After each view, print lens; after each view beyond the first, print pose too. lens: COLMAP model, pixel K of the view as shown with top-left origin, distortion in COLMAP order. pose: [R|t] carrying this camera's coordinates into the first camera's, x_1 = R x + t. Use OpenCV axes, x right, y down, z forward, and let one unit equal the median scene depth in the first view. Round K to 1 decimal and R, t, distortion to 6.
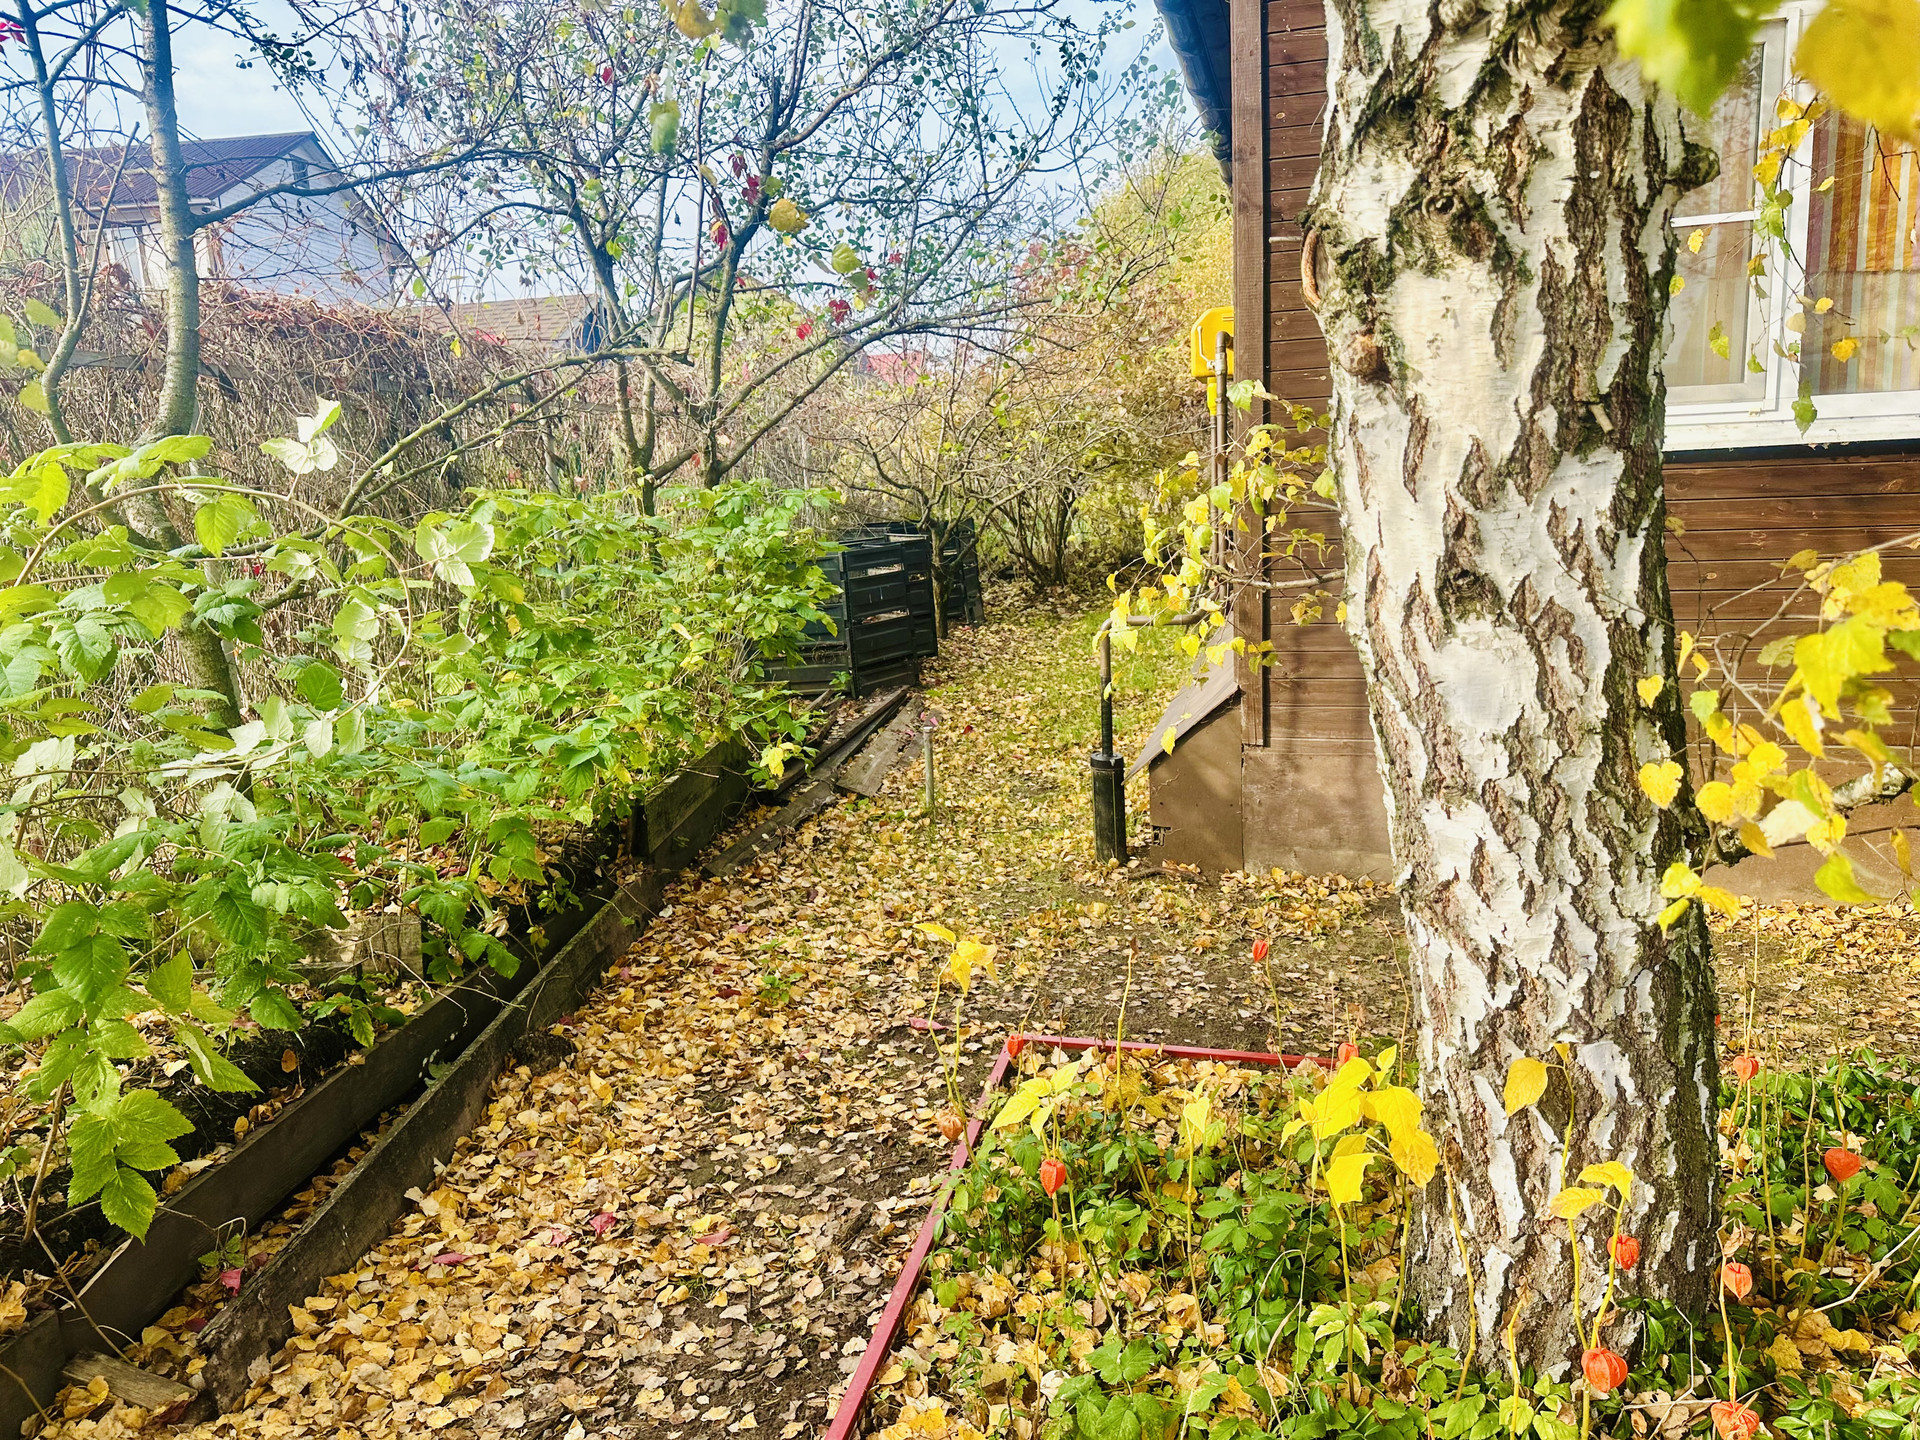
lens RADIAL K [[1350.8, 0, 960.4], [0, 1350.8, 715.8], [0, 0, 1]] dist [0.079882, -0.075120]
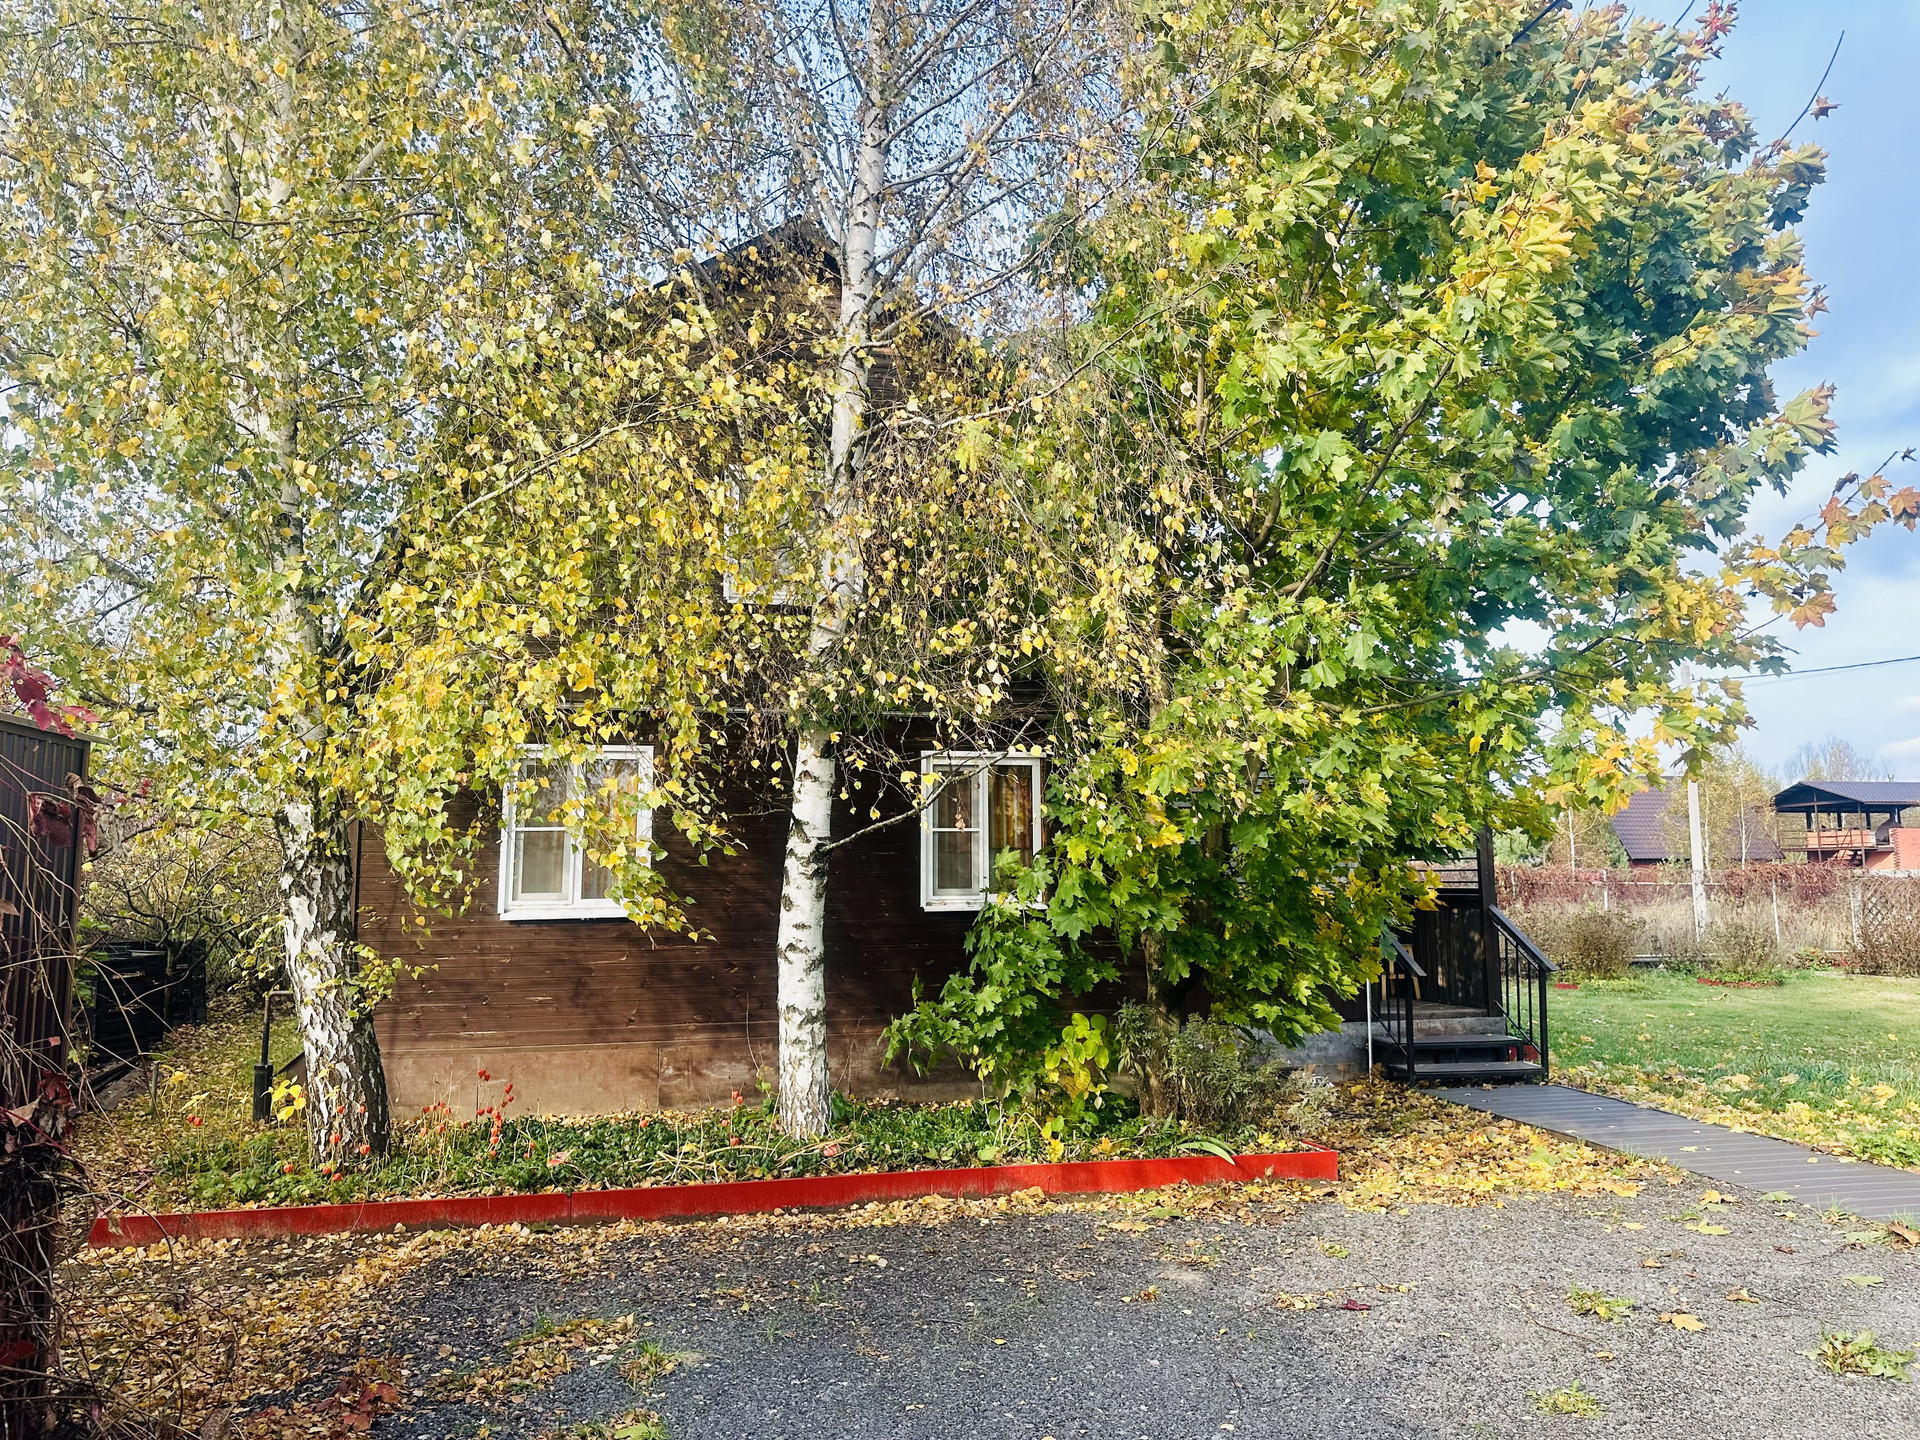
lens RADIAL K [[1350.8, 0, 961.3], [0, 1350.8, 721.1], [0, 0, 1]] dist [0.079882, -0.075120]
pose [[0.877143, 0.102946, 0.469065, 0.033980], [0.044846, 0.954925, -0.293439, 0.638763], [-0.478130, 0.278423, 0.832990, -4.402721]]
